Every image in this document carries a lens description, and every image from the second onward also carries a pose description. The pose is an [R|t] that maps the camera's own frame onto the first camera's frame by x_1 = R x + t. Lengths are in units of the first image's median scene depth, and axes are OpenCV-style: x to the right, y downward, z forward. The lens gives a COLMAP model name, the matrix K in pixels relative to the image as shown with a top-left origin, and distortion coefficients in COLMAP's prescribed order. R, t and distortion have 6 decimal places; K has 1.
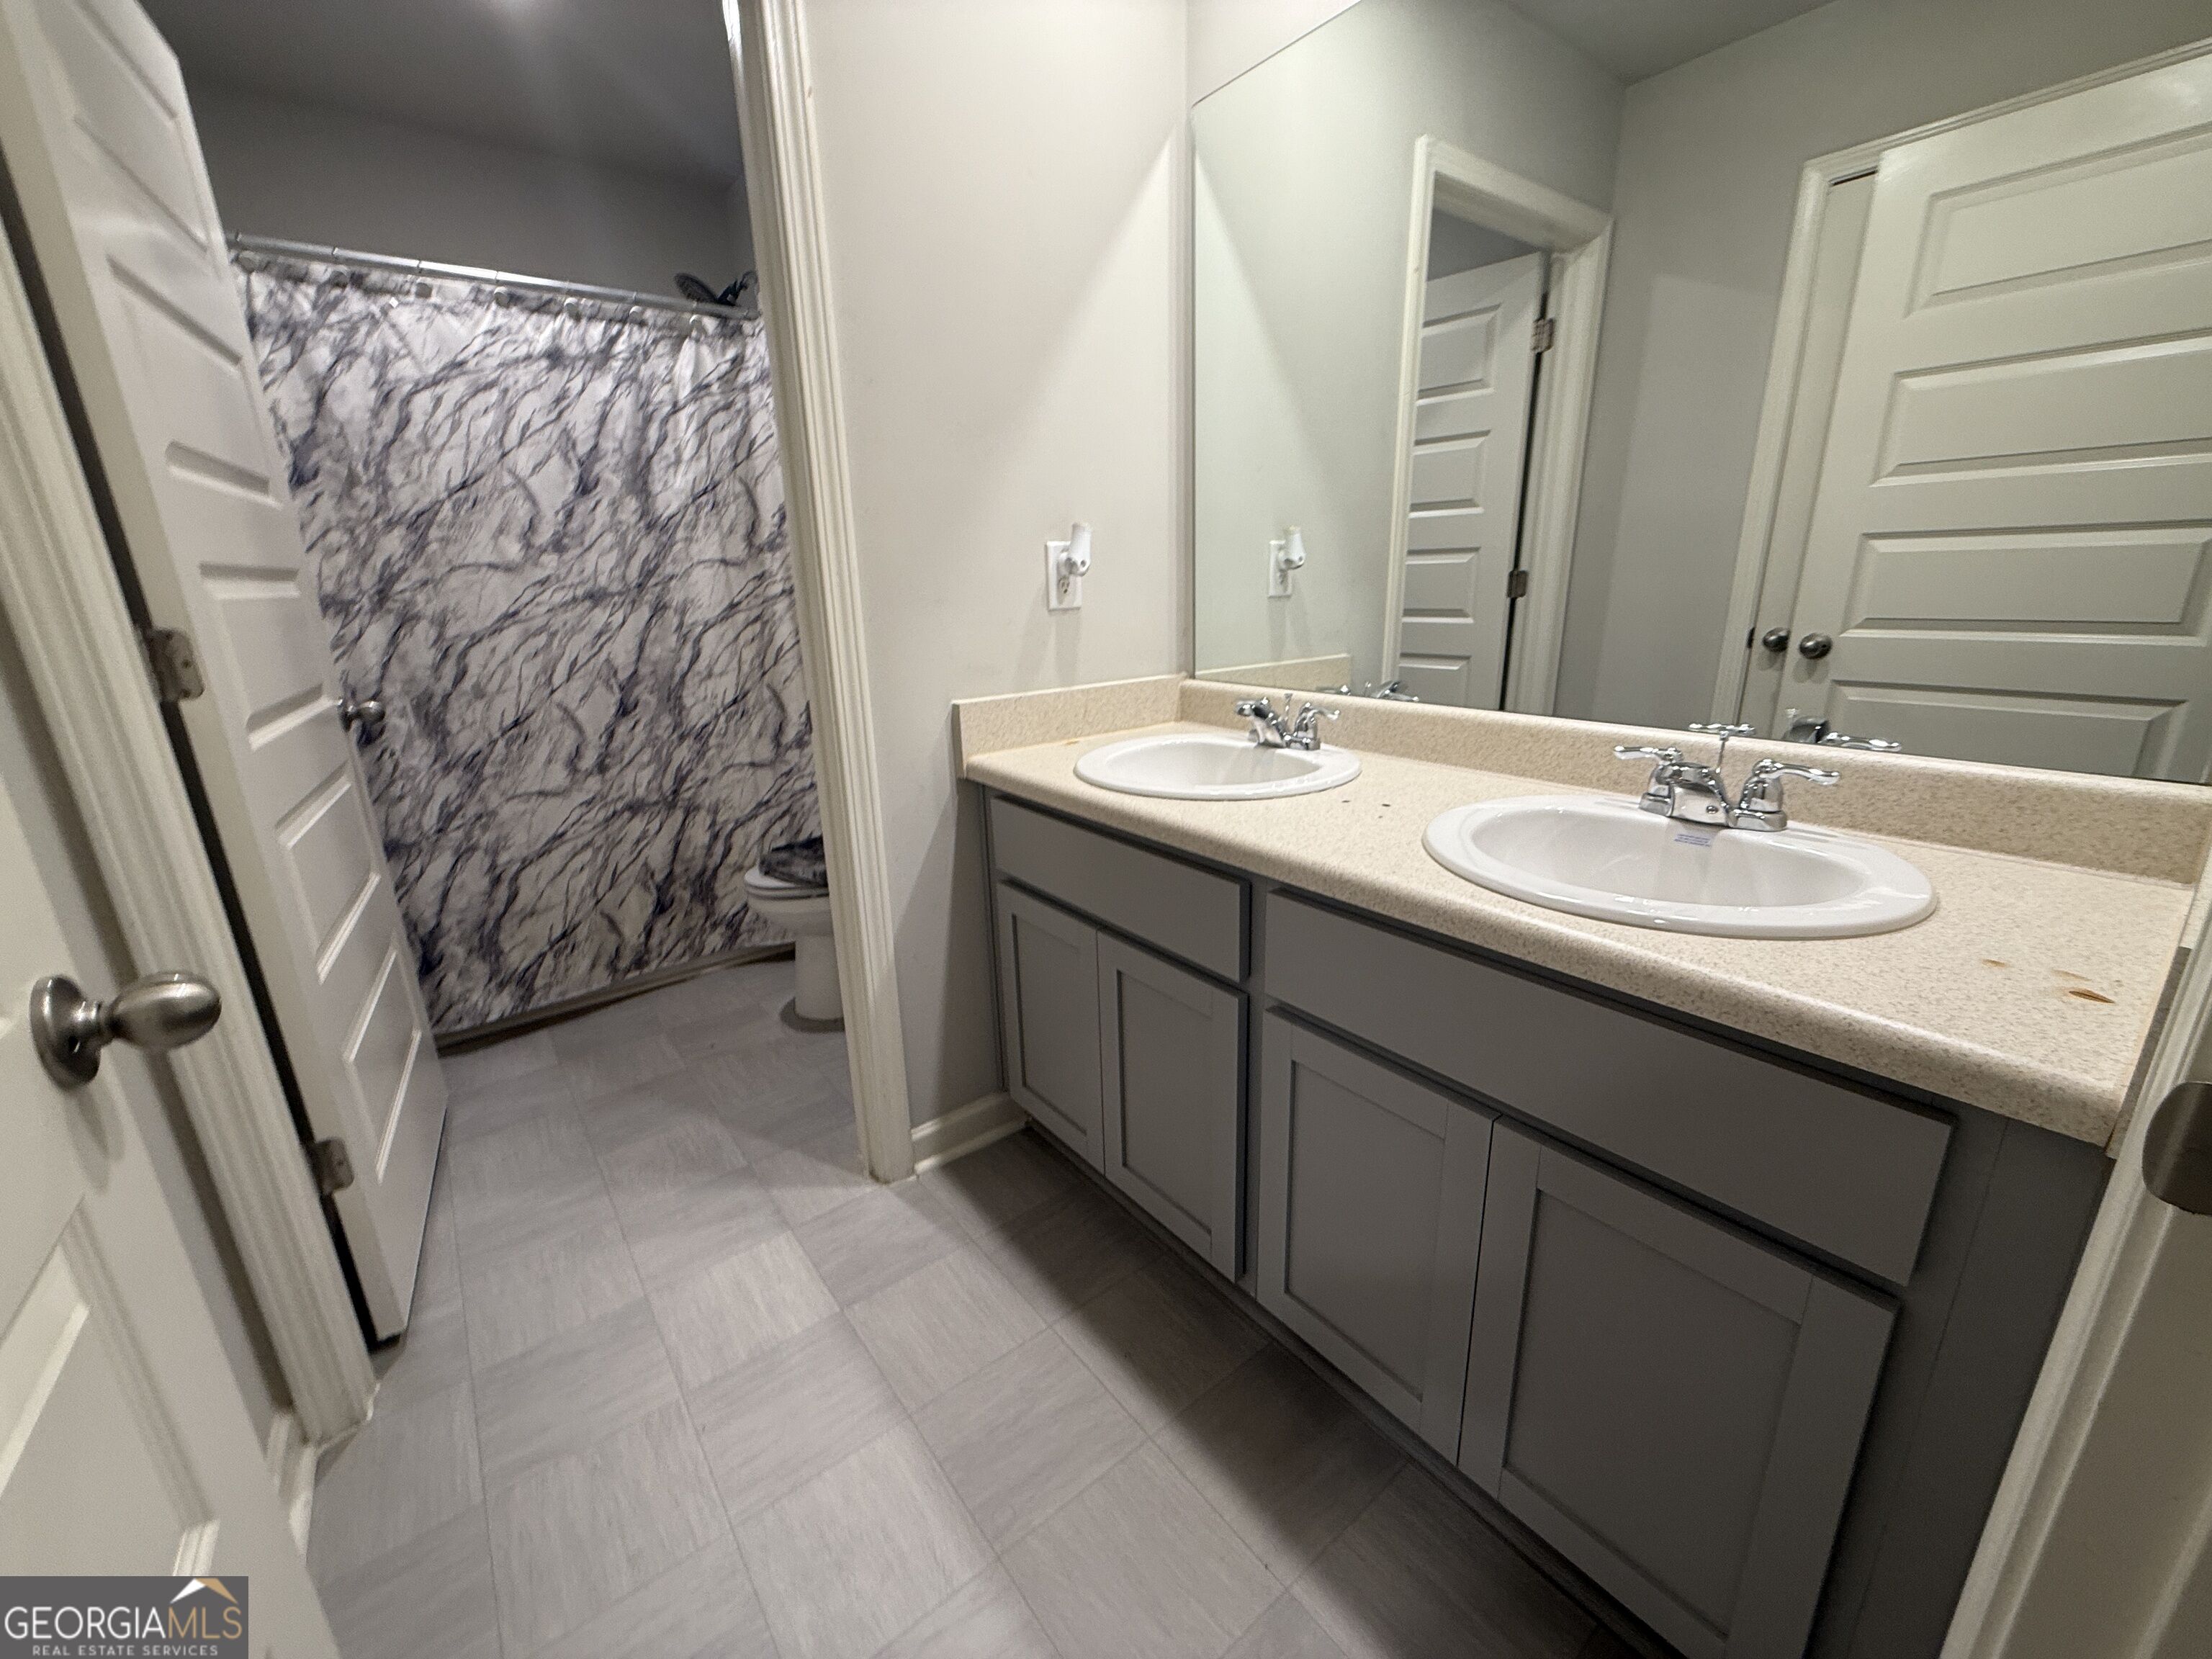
lens RADIAL K [[880.2, 0, 1107.9], [0, 880.2, 823.8], [0, 0, 1]] dist [0.004285, -0.000751]
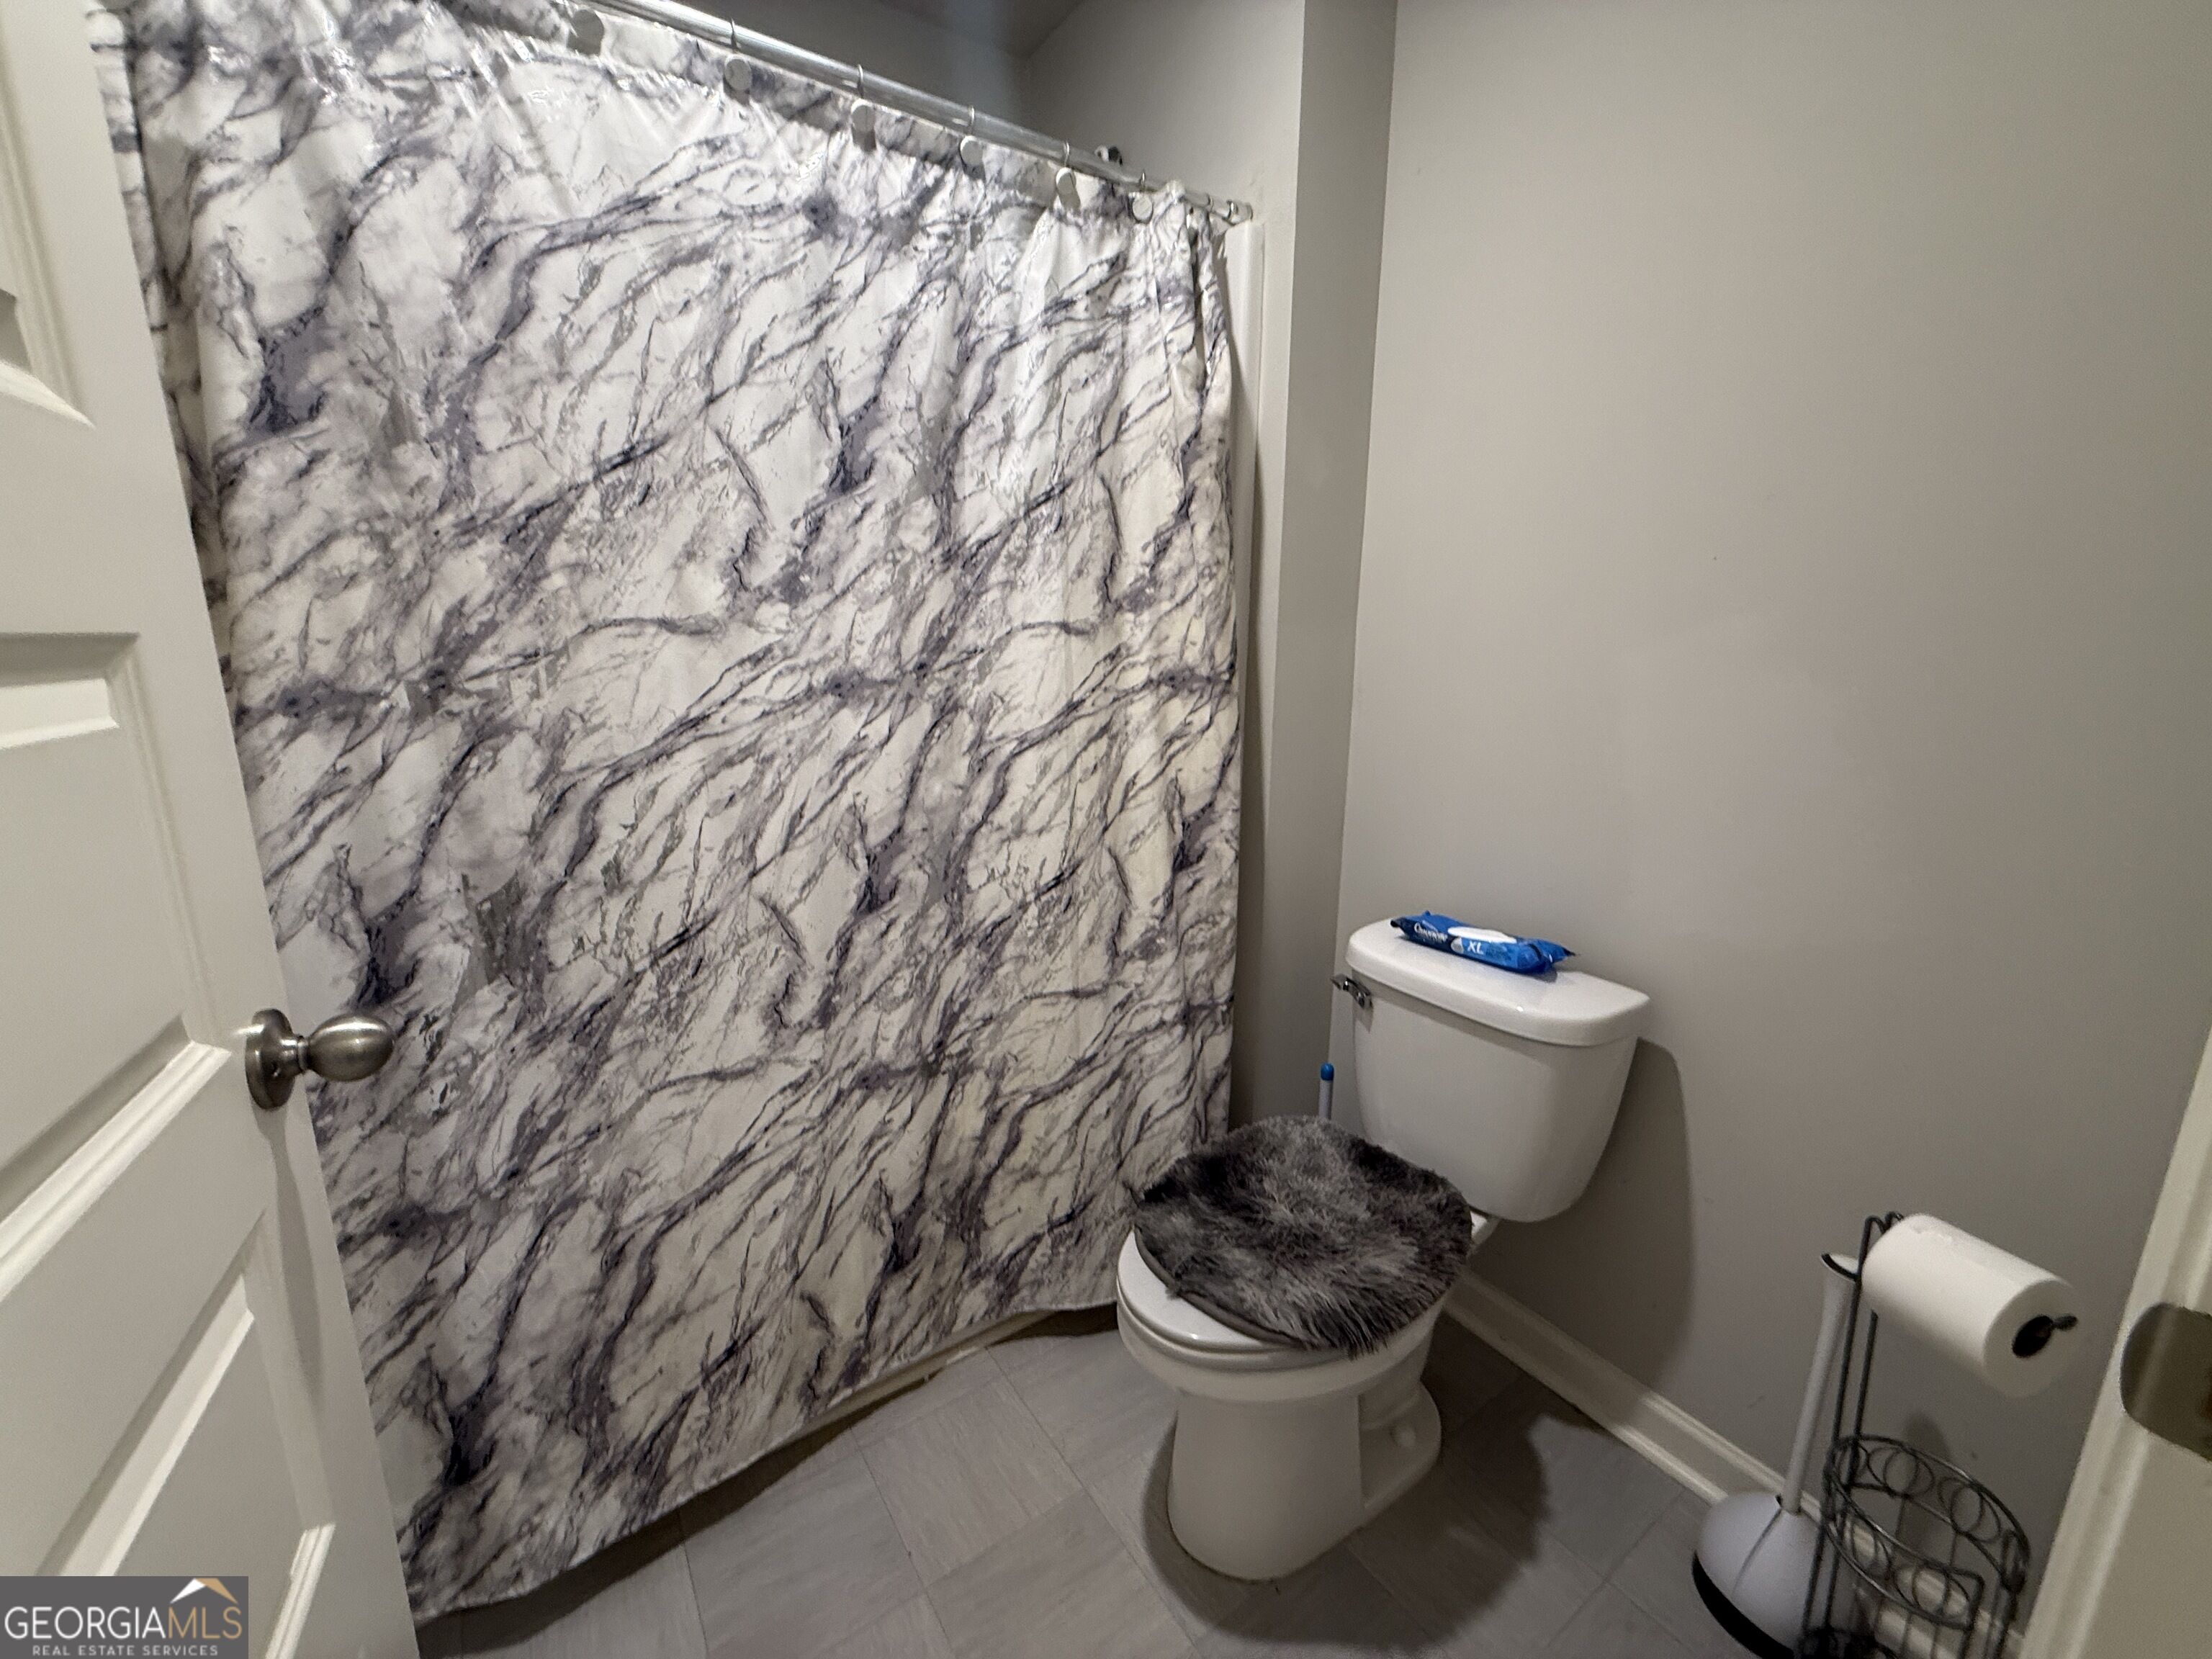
lens RADIAL K [[880.2, 0, 1110.7], [0, 880.2, 826.2], [0, 0, 1]] dist [0.004285, -0.000751]
pose [[0.997570, 0.043768, -0.054209, -0.408520], [-0.047184, 0.996870, -0.063438, -0.156886], [0.051263, 0.065841, 0.996512, 0.518416]]
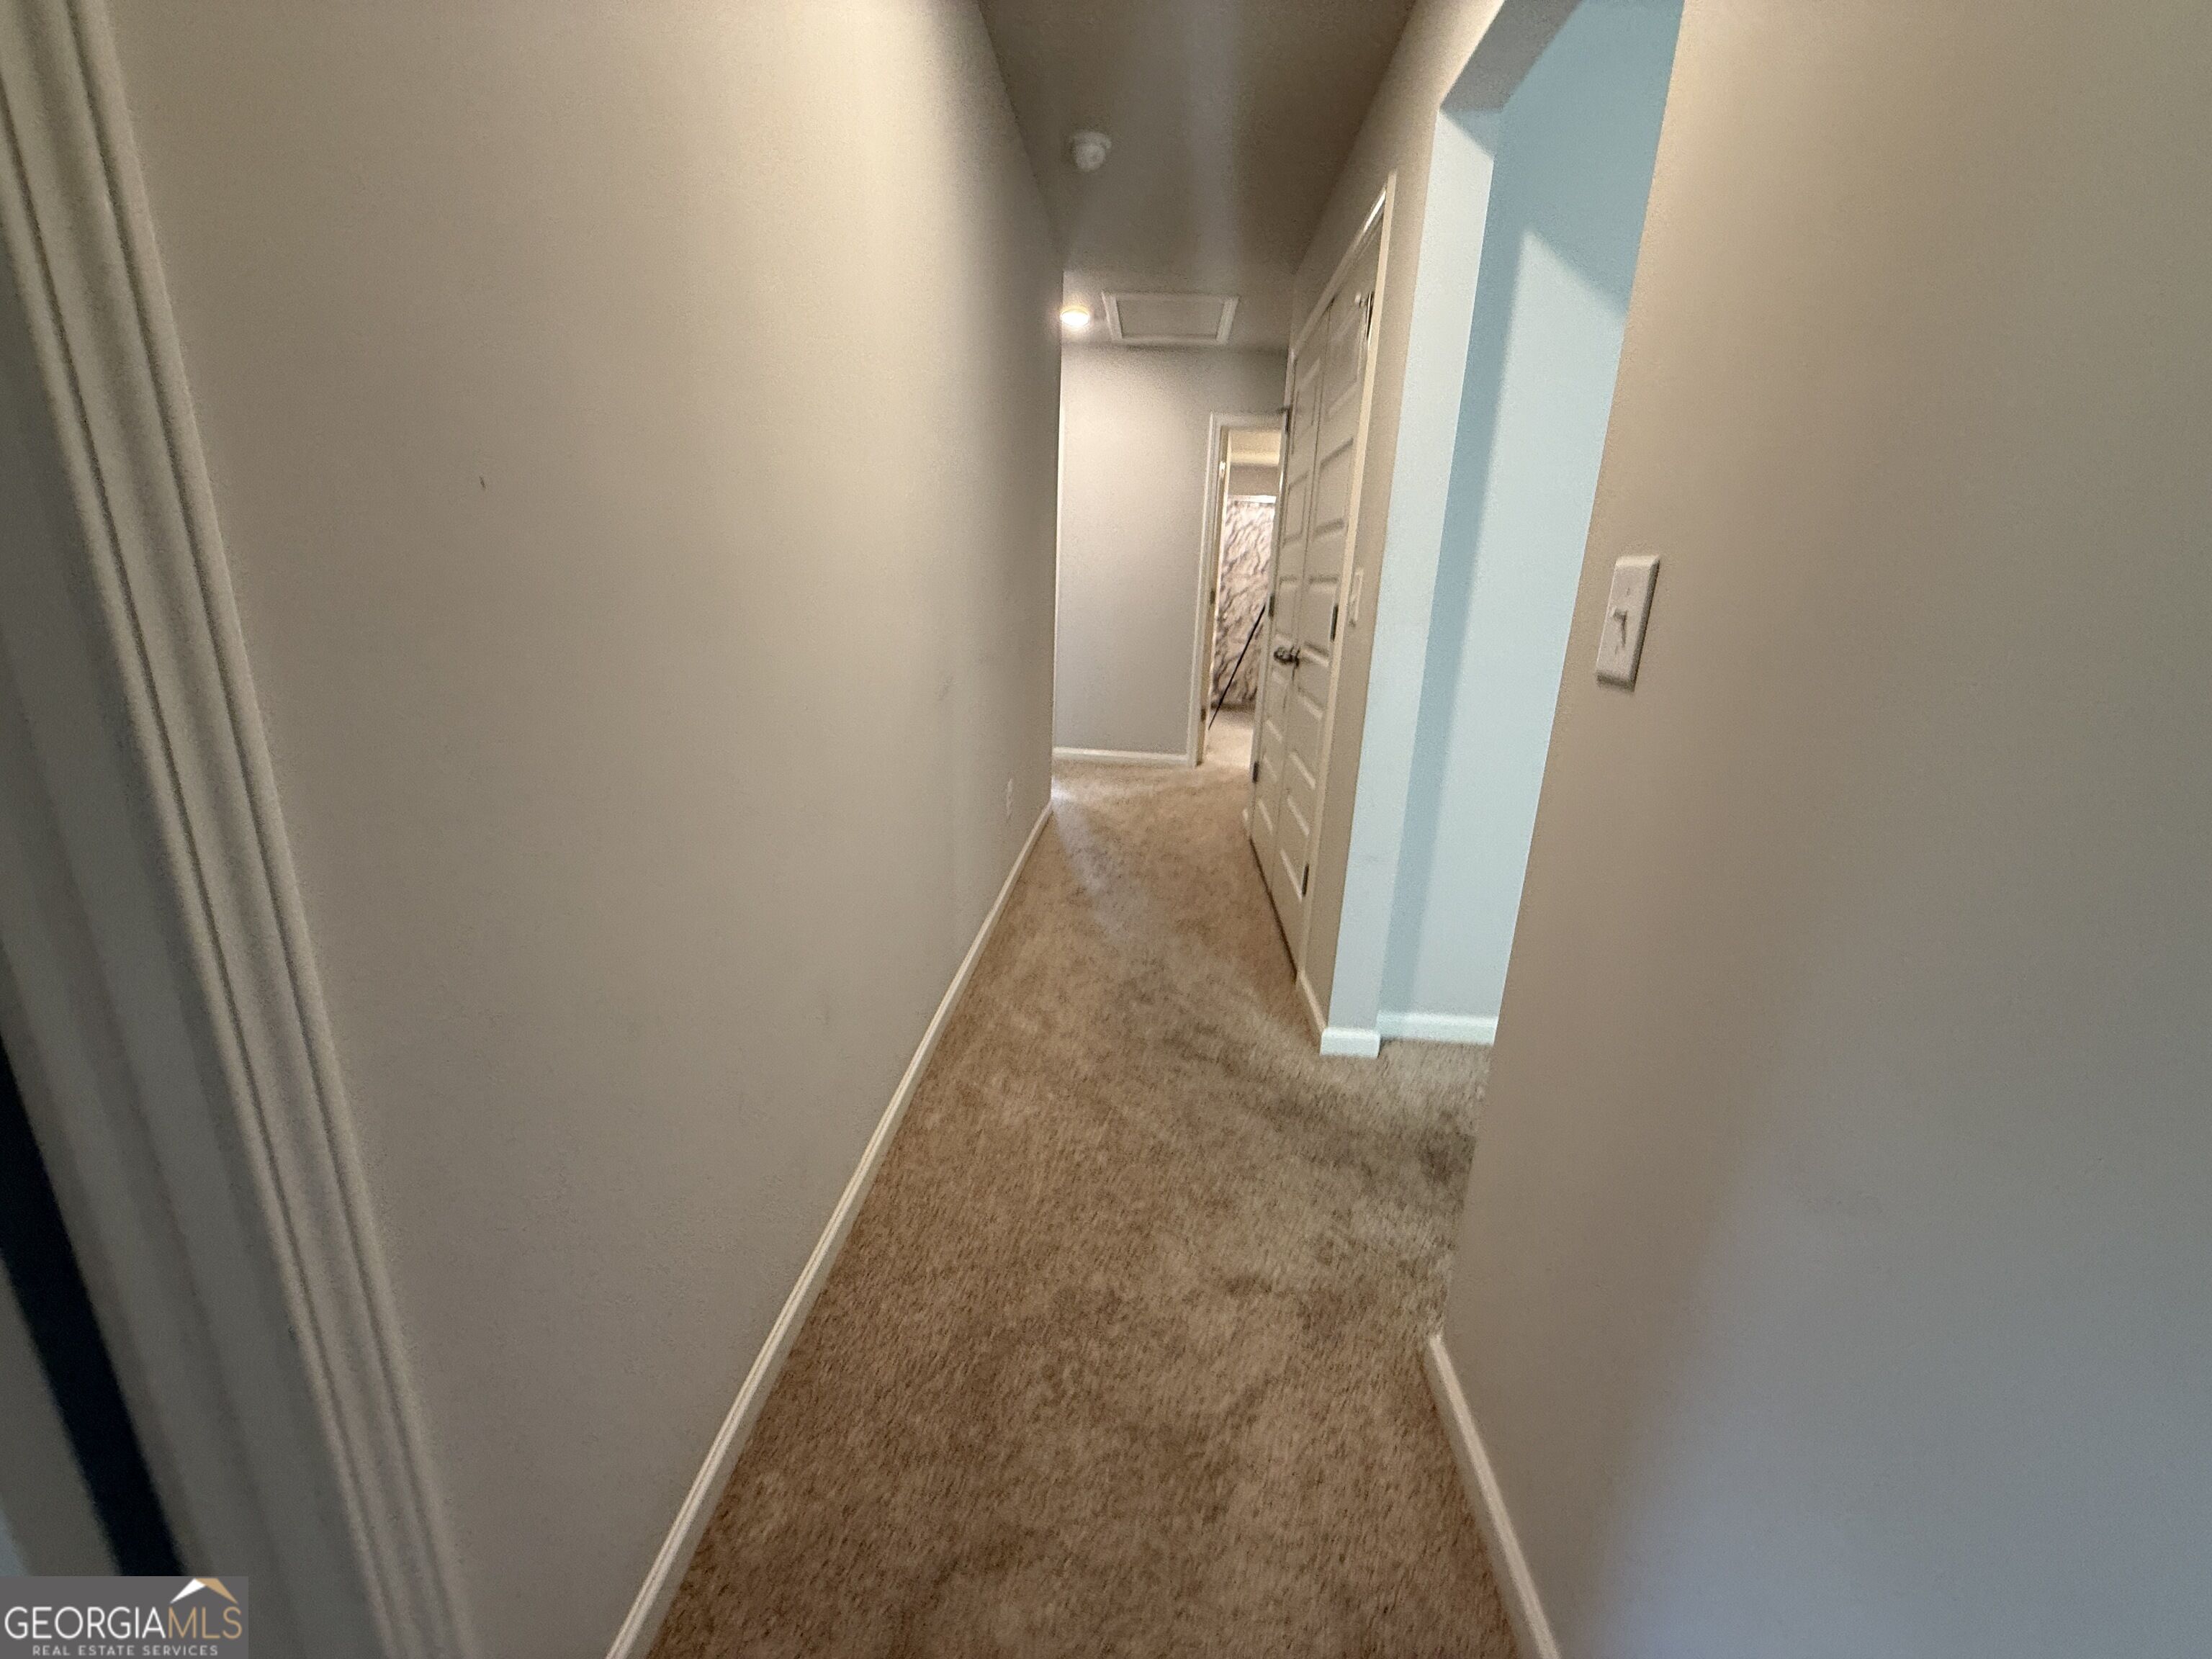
lens RADIAL K [[880.2, 0, 1104.9], [0, 880.2, 829.7], [0, 0, 1]] dist [0.004285, -0.000751]
pose [[0.755535, 0.236458, -0.610945, 1.289431], [-0.238756, 0.967834, 0.079325, 0.552381], [0.610051, 0.085934, 0.787689, -2.056837]]
